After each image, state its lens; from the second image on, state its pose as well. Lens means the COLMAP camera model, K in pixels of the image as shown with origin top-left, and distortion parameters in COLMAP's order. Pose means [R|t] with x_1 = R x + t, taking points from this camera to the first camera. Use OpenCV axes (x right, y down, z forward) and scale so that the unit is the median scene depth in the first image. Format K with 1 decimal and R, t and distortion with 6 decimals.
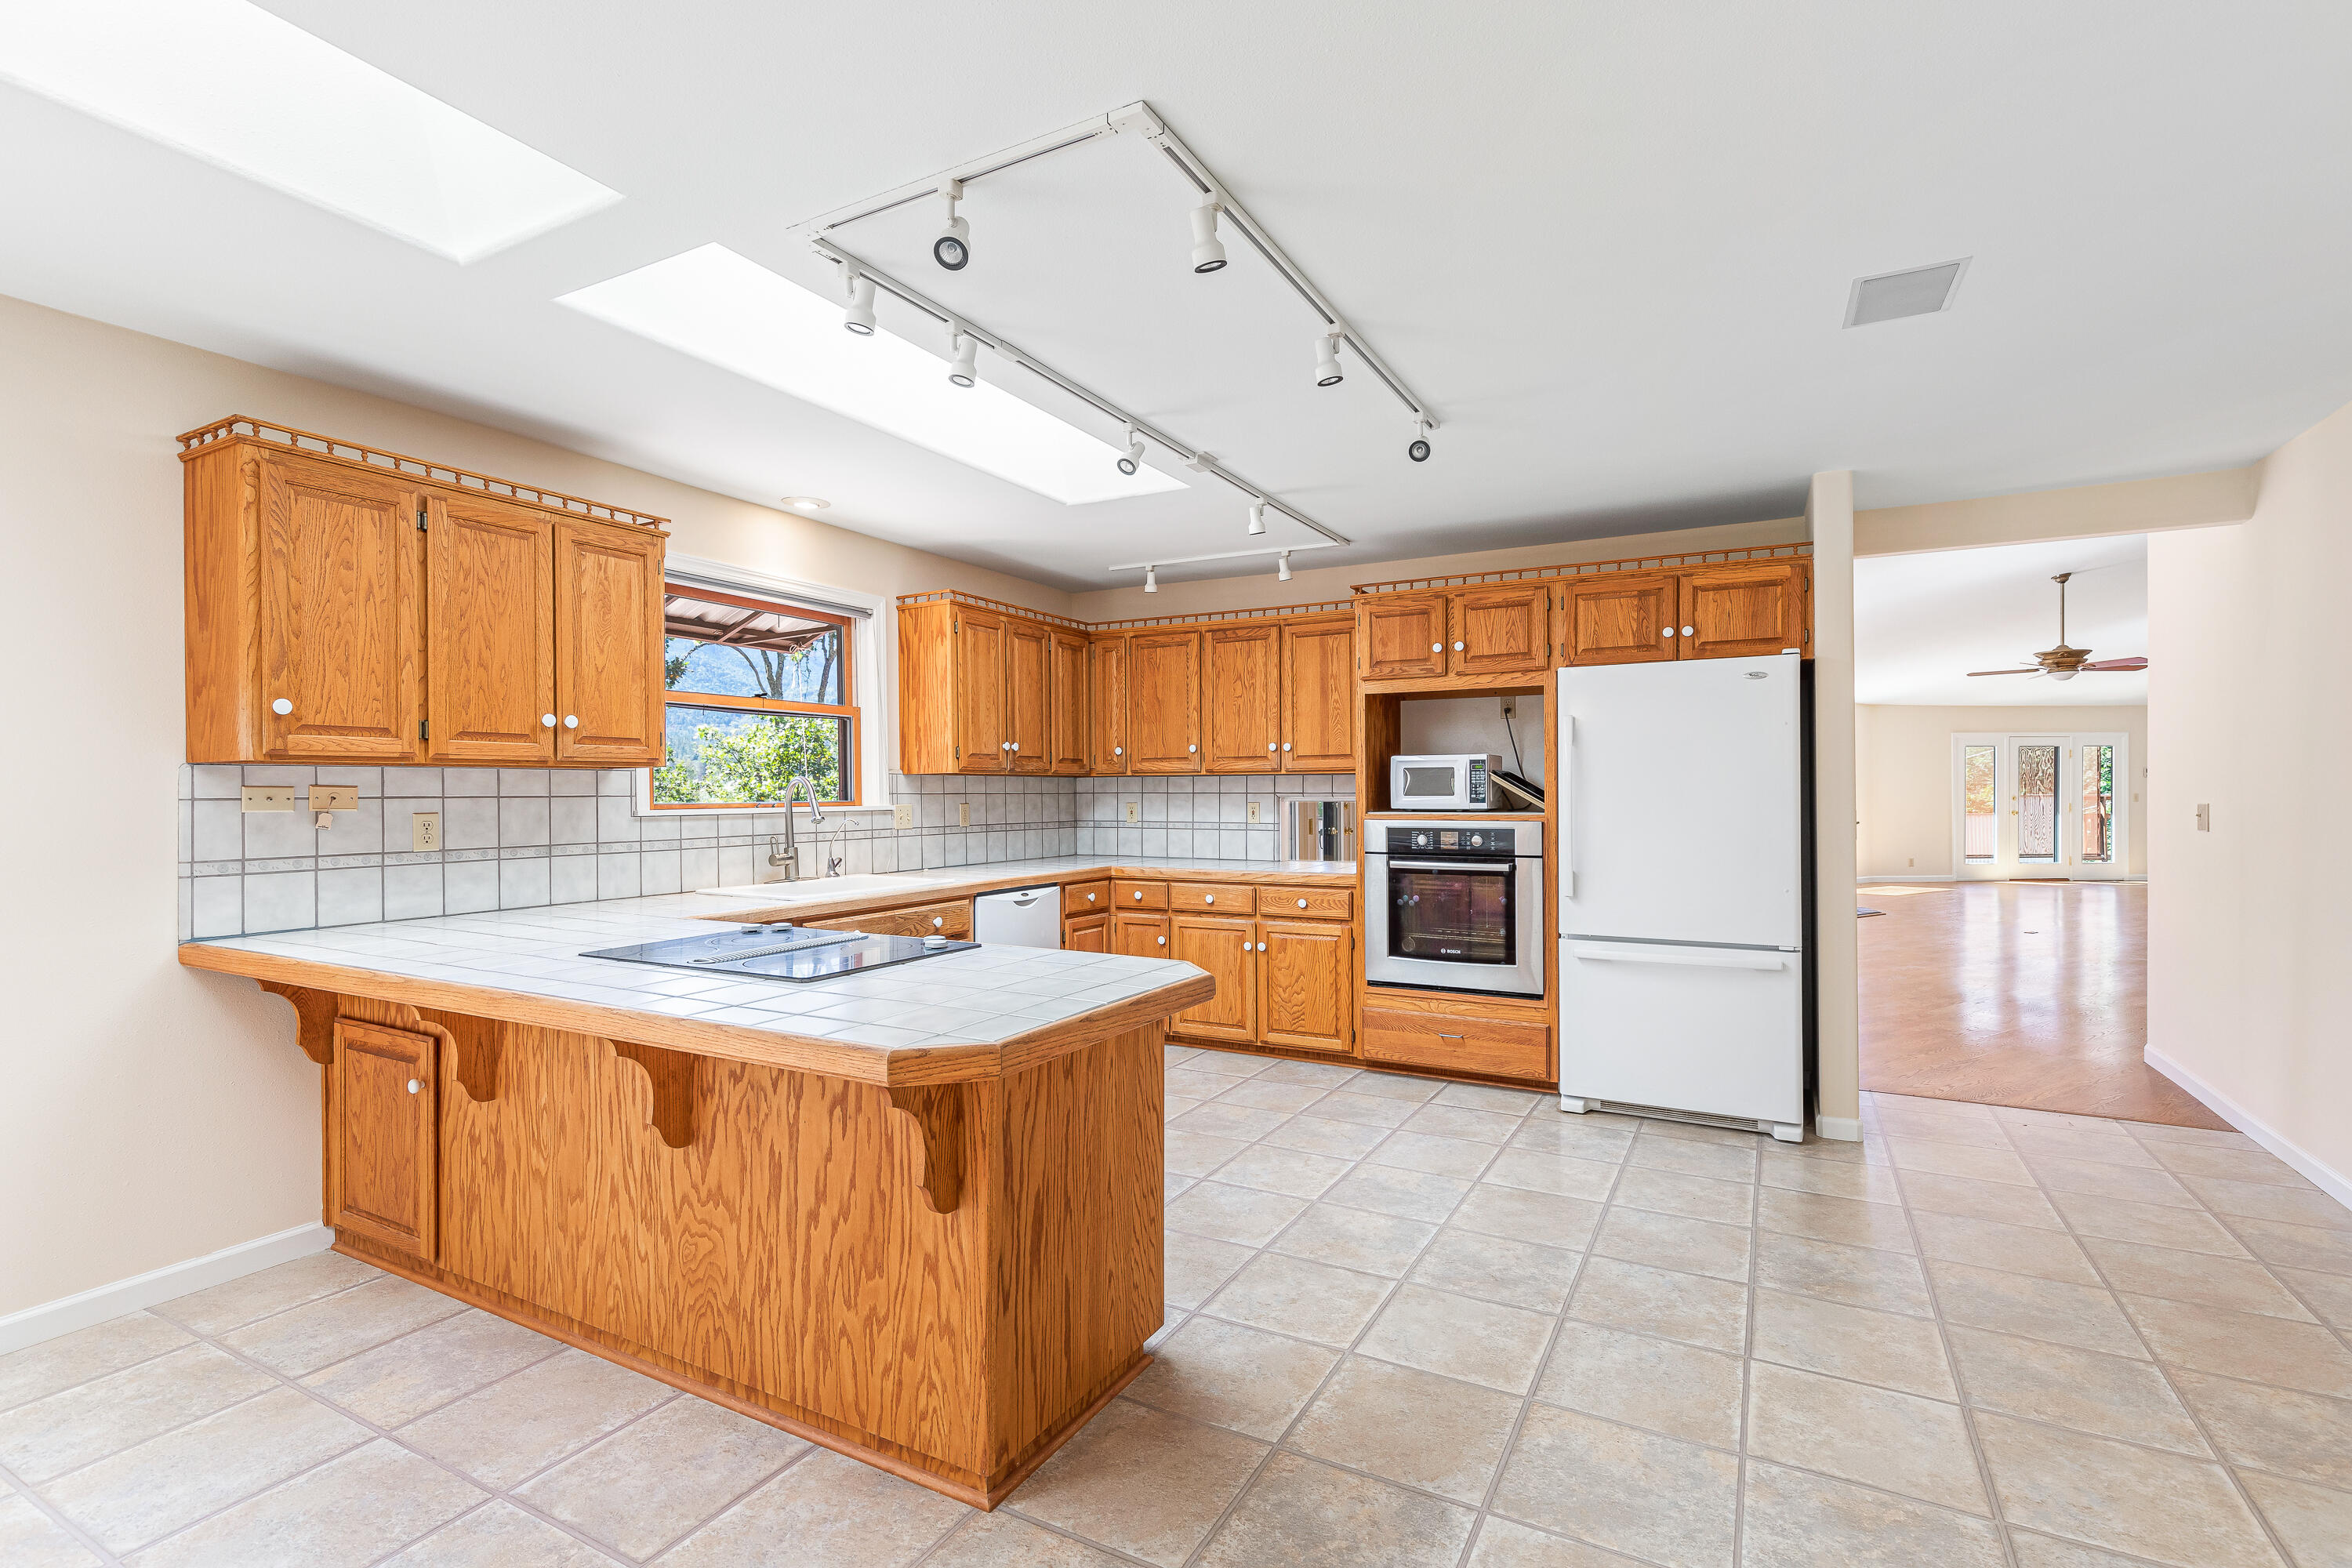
lens RADIAL K [[1081.0, 0, 1192.3], [0, 1081.0, 783.6], [0, 0, 1]] dist [0.003597, 0.000167]
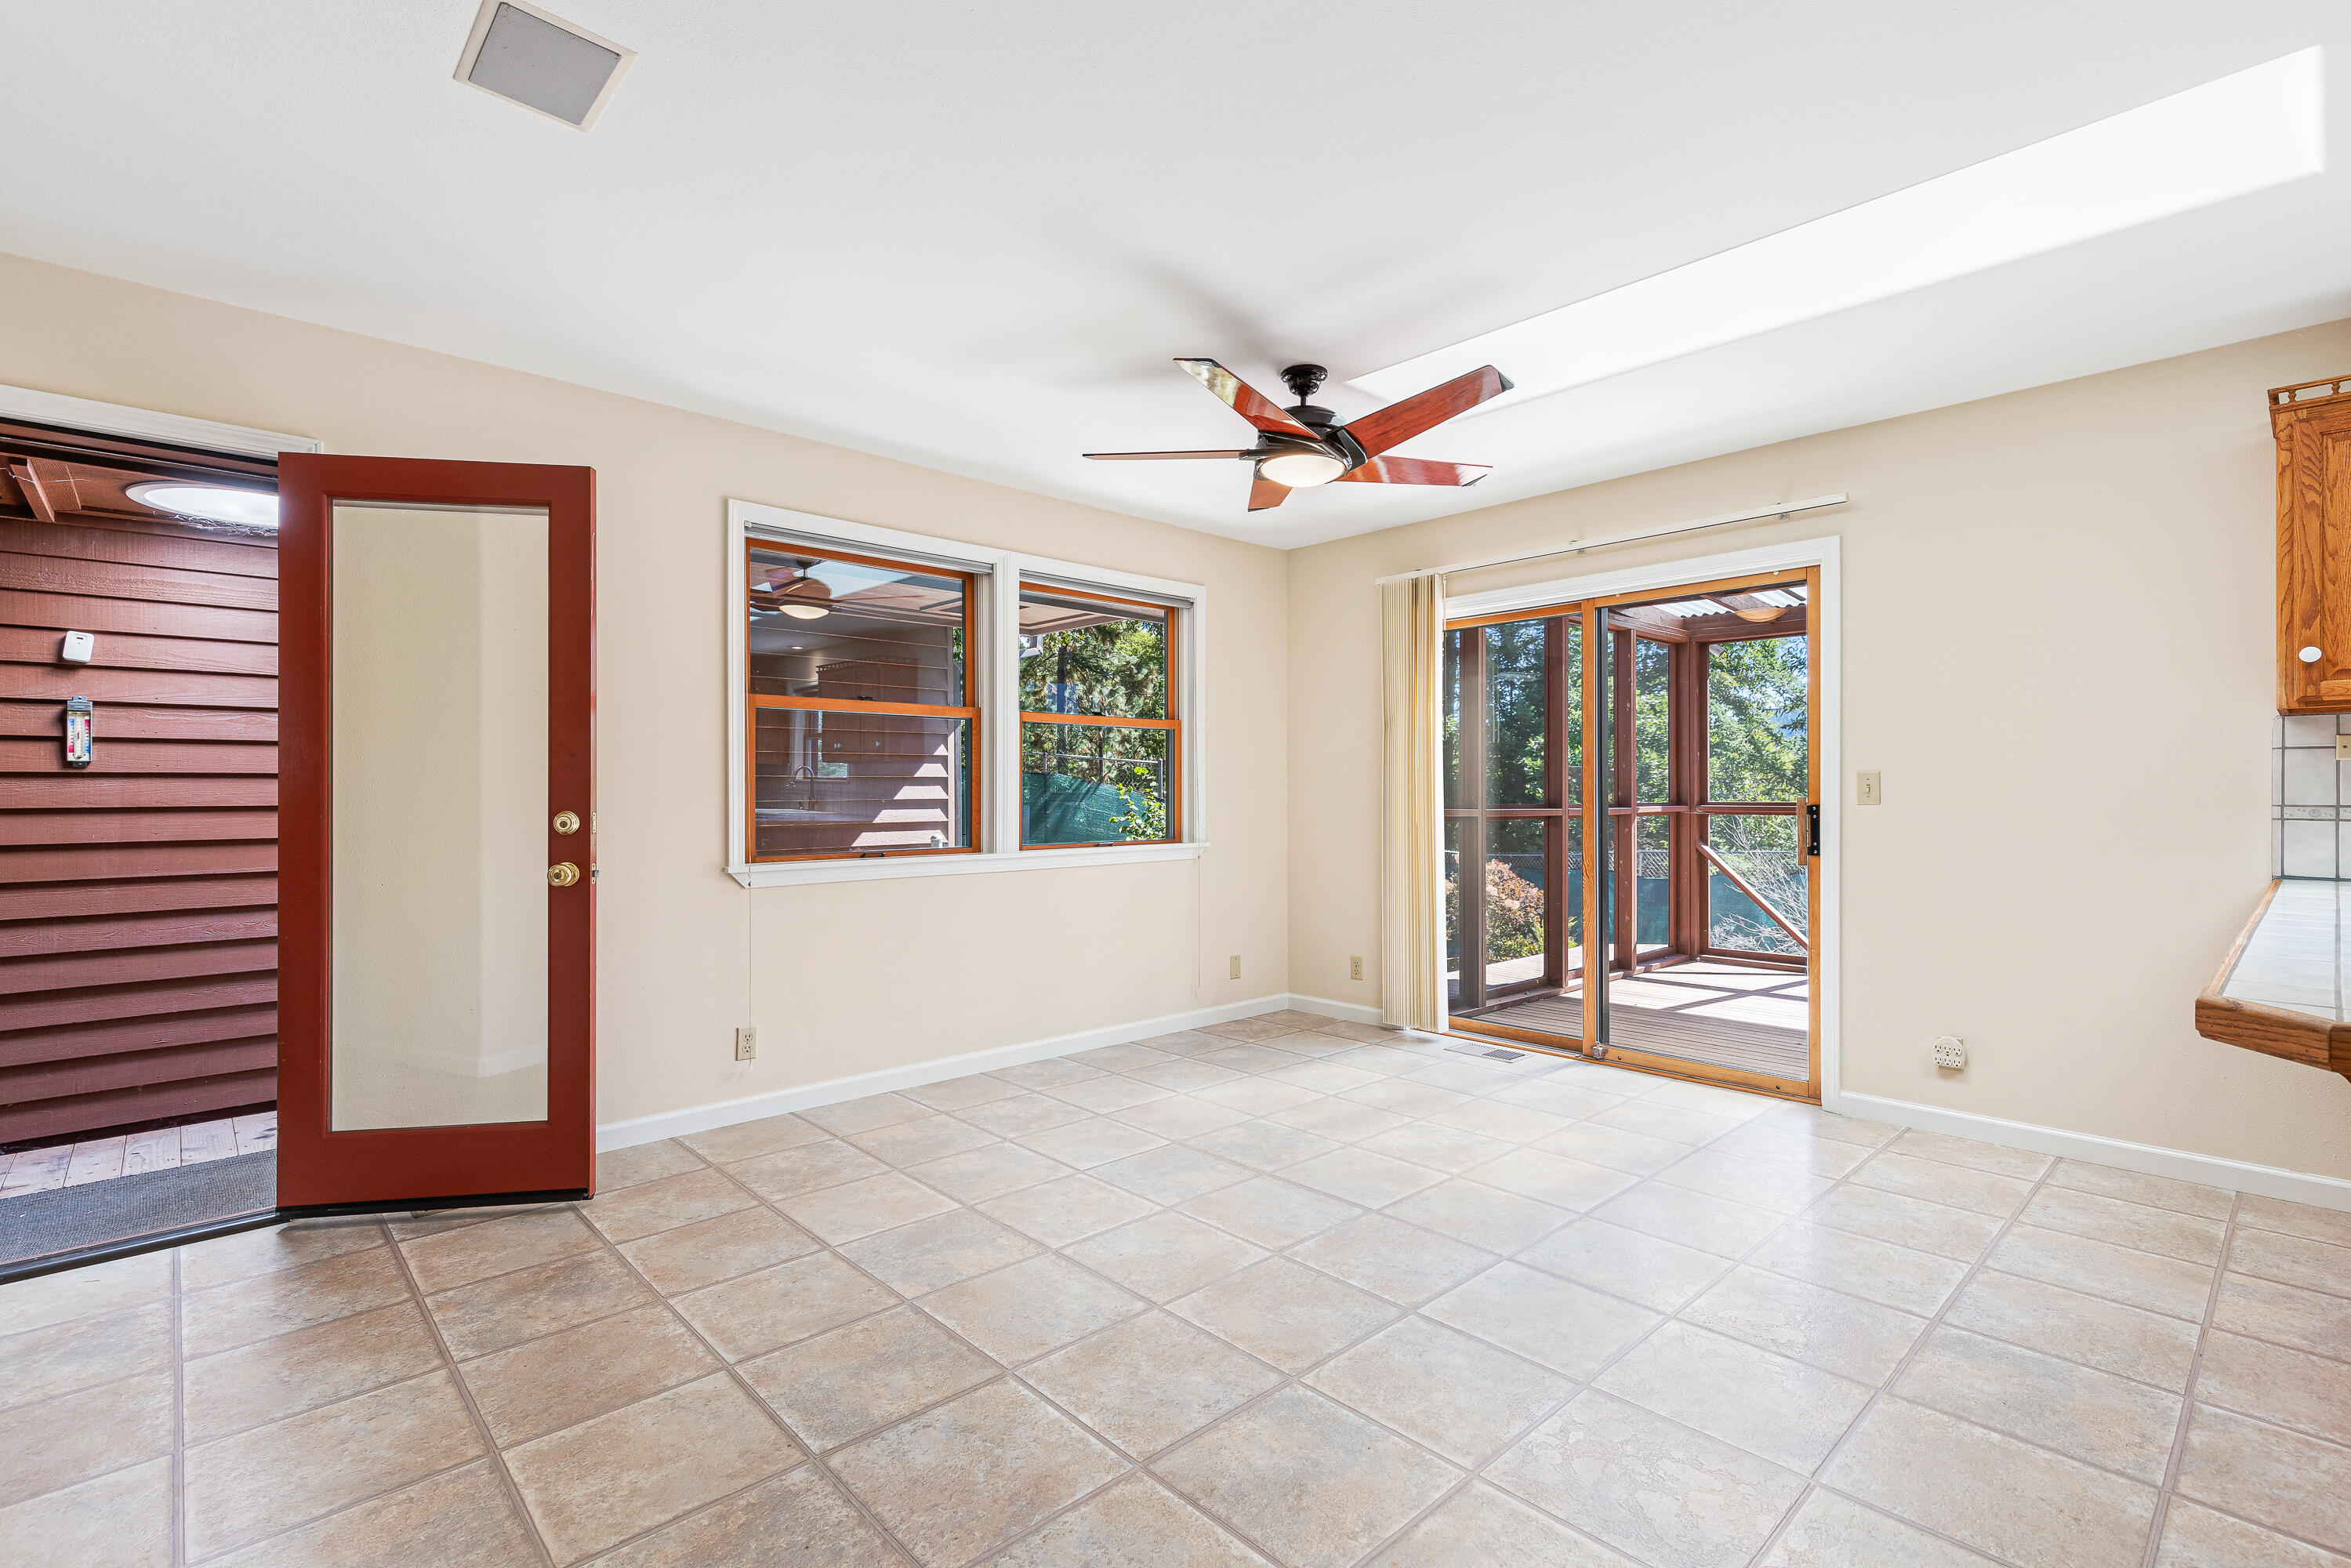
lens RADIAL K [[1080.6, 0, 1188.1], [0, 1080.6, 787.0], [0, 0, 1]] dist [0.003597, 0.000167]
pose [[-0.323051, 0.000006, -0.946381, 0.482299], [0.003652, 0.999993, -0.001240, 0.052539], [0.946374, -0.003857, -0.323049, 0.321437]]
